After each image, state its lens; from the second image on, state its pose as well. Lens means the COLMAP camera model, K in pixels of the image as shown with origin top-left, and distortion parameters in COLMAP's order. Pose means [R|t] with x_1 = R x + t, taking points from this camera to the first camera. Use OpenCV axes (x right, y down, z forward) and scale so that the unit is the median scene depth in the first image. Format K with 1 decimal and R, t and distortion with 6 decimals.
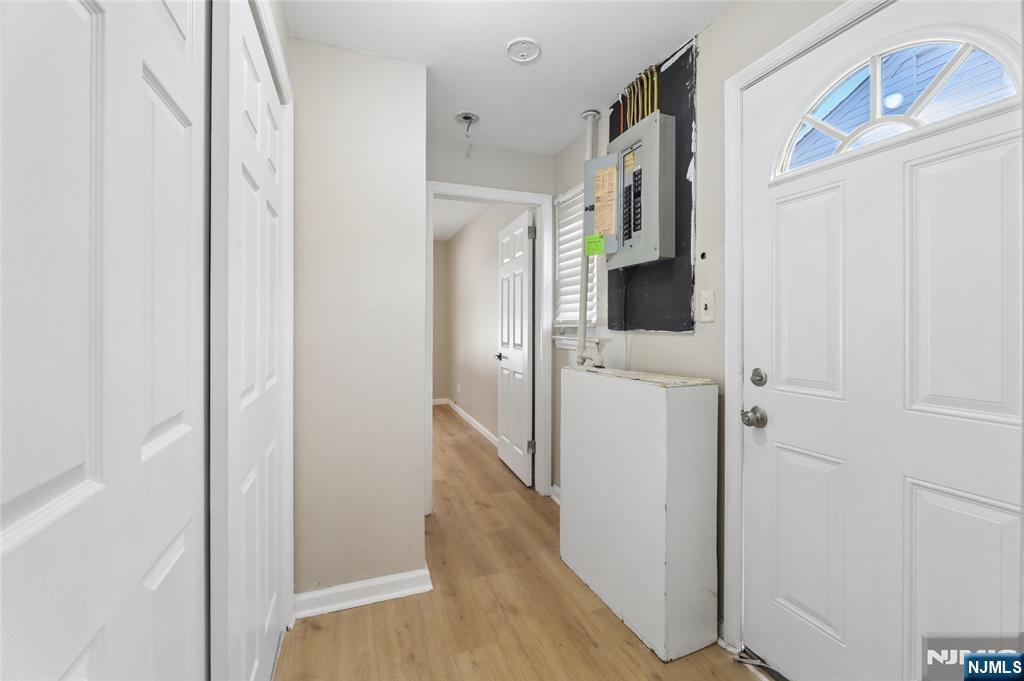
lens RADIAL K [[417.6, 0, 509.3], [0, 417.6, 328.4], [0, 0, 1]] dist [-0.008915, -0.000082]
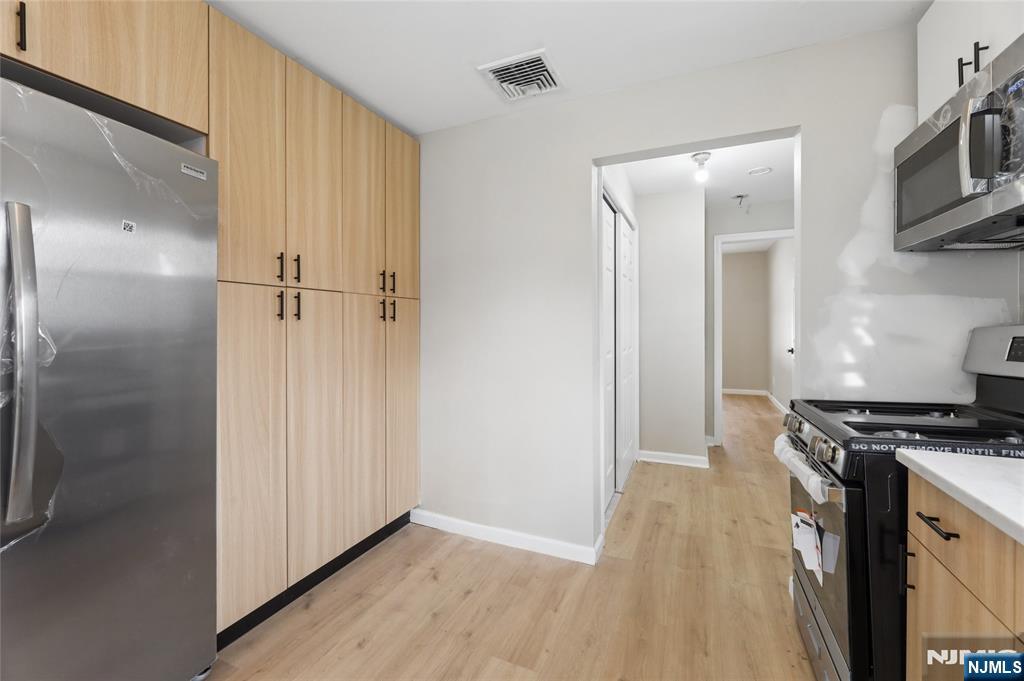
lens RADIAL K [[417.6, 0, 509.3], [0, 417.6, 328.4], [0, 0, 1]] dist [-0.008915, -0.000082]
pose [[0.712486, -0.000009, -0.701686, 0.333143], [-0.001178, 0.999999, -0.001209, 0.005776], [0.701685, 0.001688, 0.712485, -0.652680]]
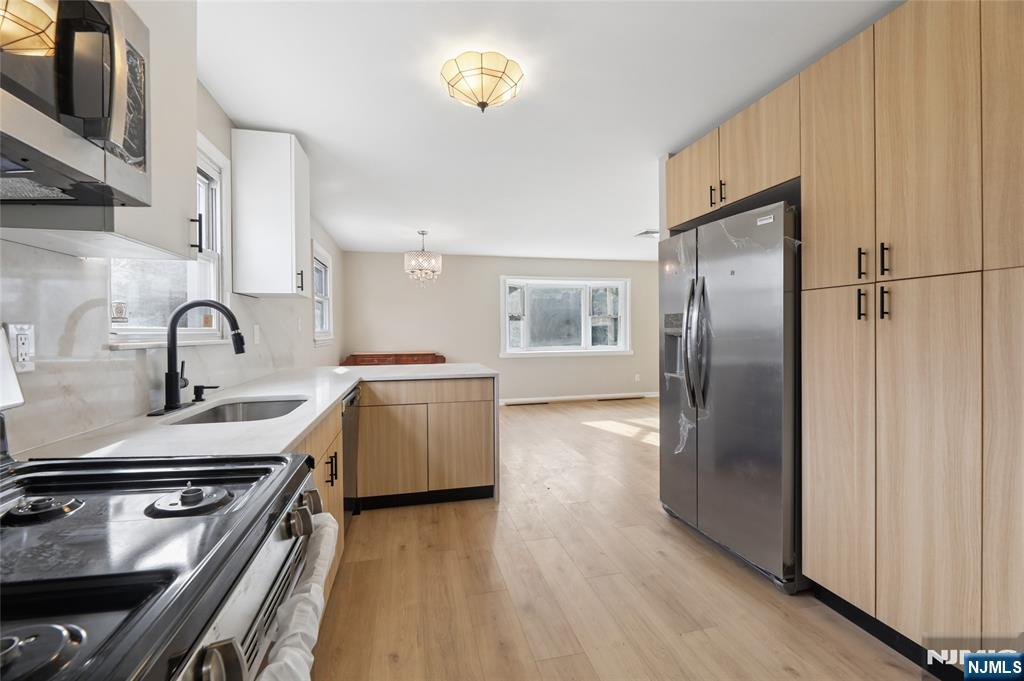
lens RADIAL K [[420.5, 0, 516.1], [0, 420.5, 333.1], [0, 0, 1]] dist [-0.010548, -0.000066]
pose [[-0.994583, 0.002907, 0.103908, 0.076792], [0.004322, 0.999901, 0.013390, 0.001626], [-0.103859, 0.013766, -0.994497, 0.175927]]
